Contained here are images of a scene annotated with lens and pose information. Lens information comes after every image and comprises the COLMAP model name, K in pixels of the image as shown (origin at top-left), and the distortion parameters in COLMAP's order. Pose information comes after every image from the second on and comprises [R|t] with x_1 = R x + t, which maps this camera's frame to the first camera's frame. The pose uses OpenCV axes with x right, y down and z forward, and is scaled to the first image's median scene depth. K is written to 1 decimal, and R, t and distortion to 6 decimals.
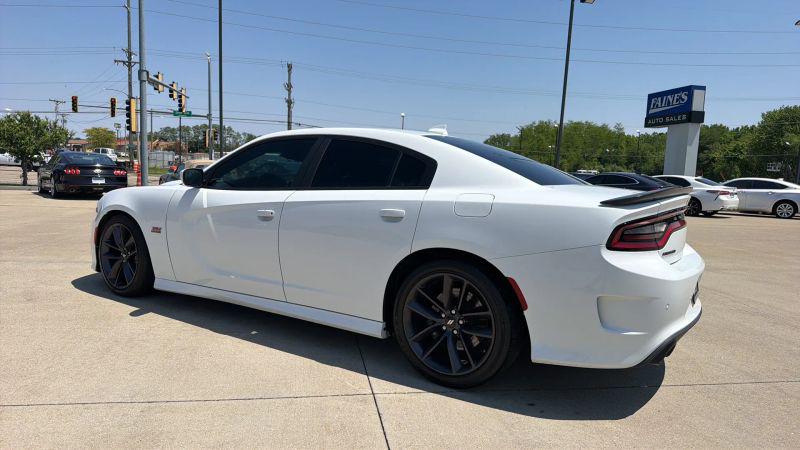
lens RADIAL K [[536.9, 0, 392.3], [0, 536.9, 232.9], [0, 0, 1]] dist [0.067046, -0.086539]
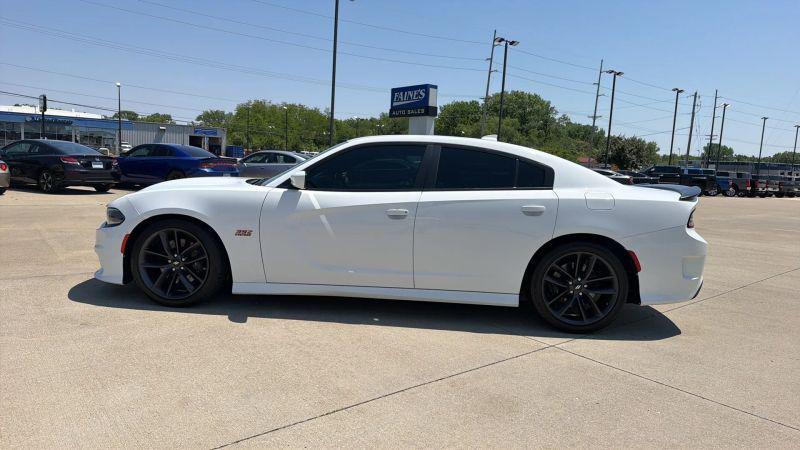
lens RADIAL K [[536.9, 0, 389.6], [0, 536.9, 229.8], [0, 0, 1]] dist [0.067046, -0.086539]
pose [[0.869384, -0.058743, 0.490633, -0.614490], [0.042499, 0.998118, 0.044197, -0.038373], [-0.492306, -0.017573, 0.870245, 0.022794]]
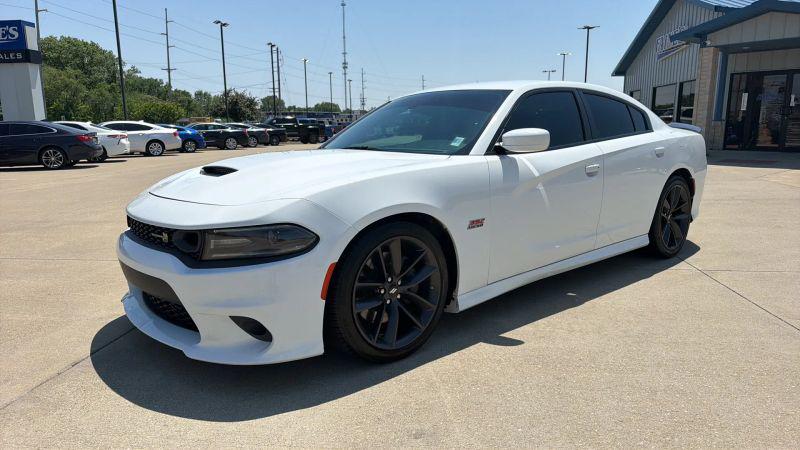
lens RADIAL K [[541.8, 0, 400.9], [0, 541.8, 225.1], [0, 0, 1]] dist [0.025911, -0.025929]
pose [[0.272134, -0.215740, 0.937763, -0.993096], [0.131657, 0.973726, 0.185808, -0.128499], [-0.953210, 0.072898, 0.293387, 0.802256]]
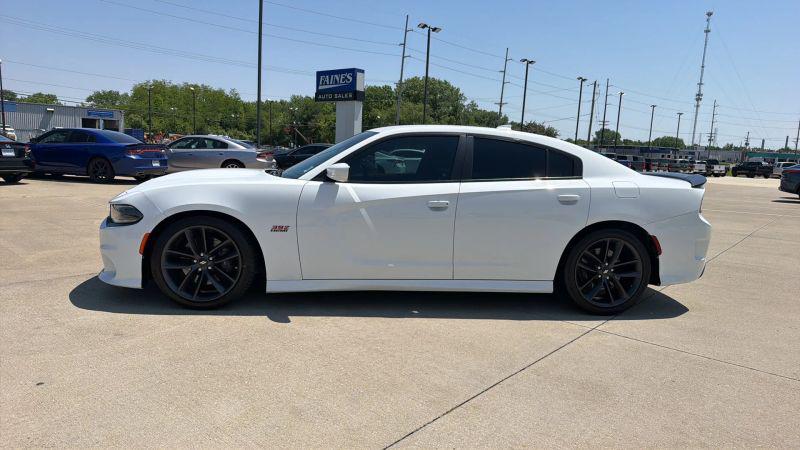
lens RADIAL K [[536.9, 0, 392.5], [0, 536.9, 229.6], [0, 0, 1]] dist [0.067046, -0.086539]
pose [[0.773510, -0.094962, 0.626630, -0.777195], [0.056934, 0.995125, 0.080525, -0.060283], [-0.631222, -0.026610, 0.775145, 0.147301]]
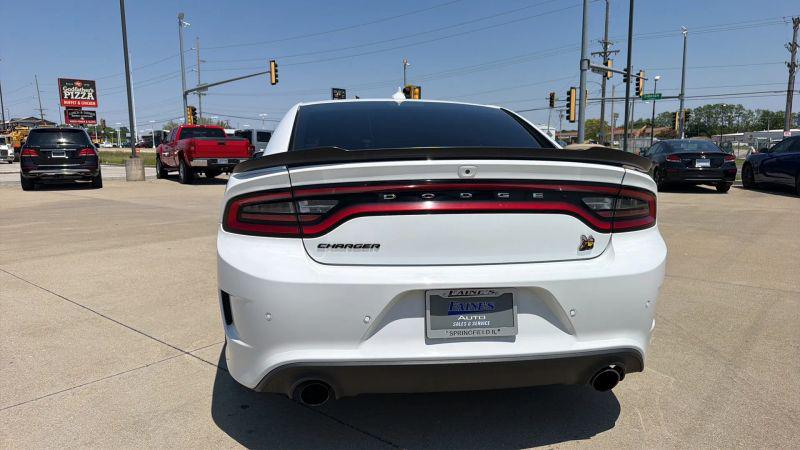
lens RADIAL K [[536.9, 0, 384.5], [0, 536.9, 224.5], [0, 0, 1]] dist [0.067046, -0.086539]
pose [[0.640203, 0.061222, -0.765762, 0.619632], [-0.056152, 0.997882, 0.032835, -0.008715], [0.766151, 0.021978, 0.642285, 0.360365]]
